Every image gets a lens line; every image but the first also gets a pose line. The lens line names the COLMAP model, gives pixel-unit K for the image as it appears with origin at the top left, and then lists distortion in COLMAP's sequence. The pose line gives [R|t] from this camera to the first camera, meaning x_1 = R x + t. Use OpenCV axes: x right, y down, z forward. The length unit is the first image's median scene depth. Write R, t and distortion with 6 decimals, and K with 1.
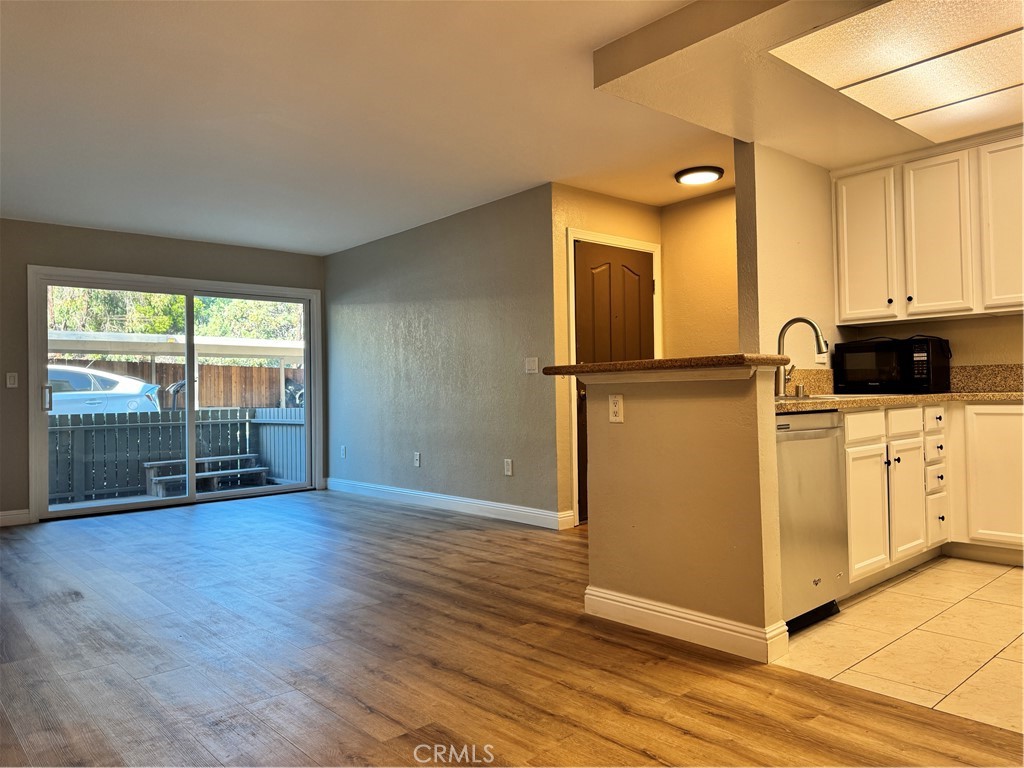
lens RADIAL K [[731.3, 0, 512.3], [0, 731.3, 380.3], [0, 0, 1]] dist [0.042237, -0.044085]
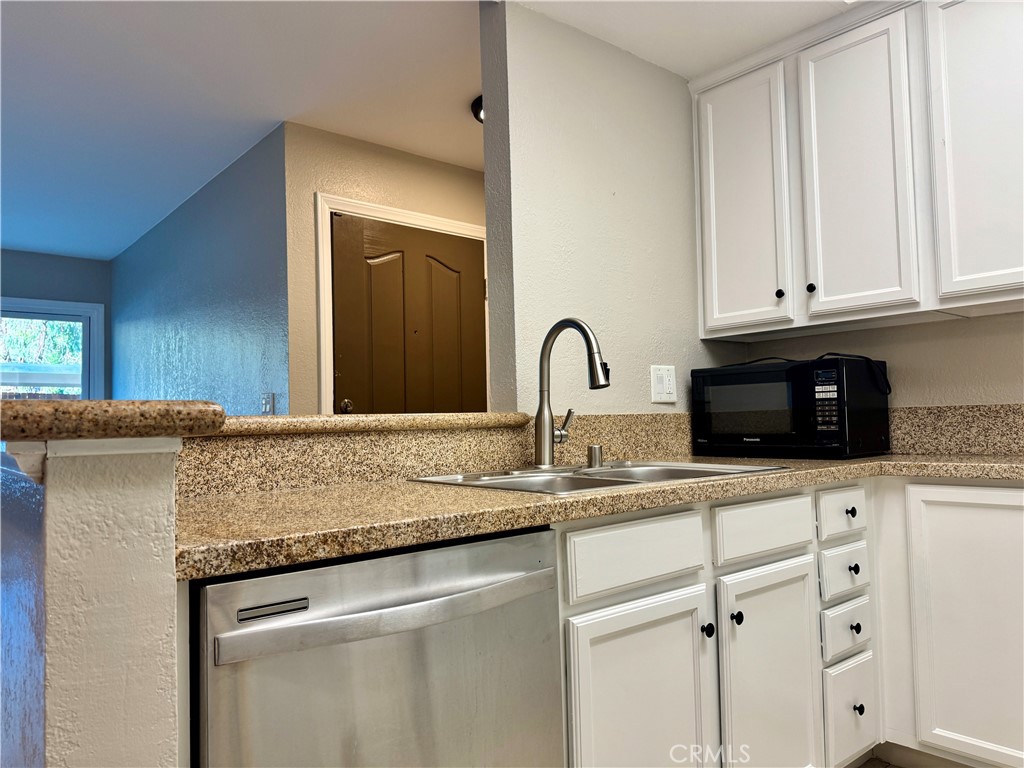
lens RADIAL K [[731.3, 0, 505.8], [0, 731.3, 390.5], [0, 0, 1]] dist [0.042237, -0.044085]
pose [[0.999658, -0.004646, -0.025753, 0.330714], [0.003952, 0.999629, -0.026938, -0.019312], [0.025869, 0.026827, 0.999305, 0.450011]]
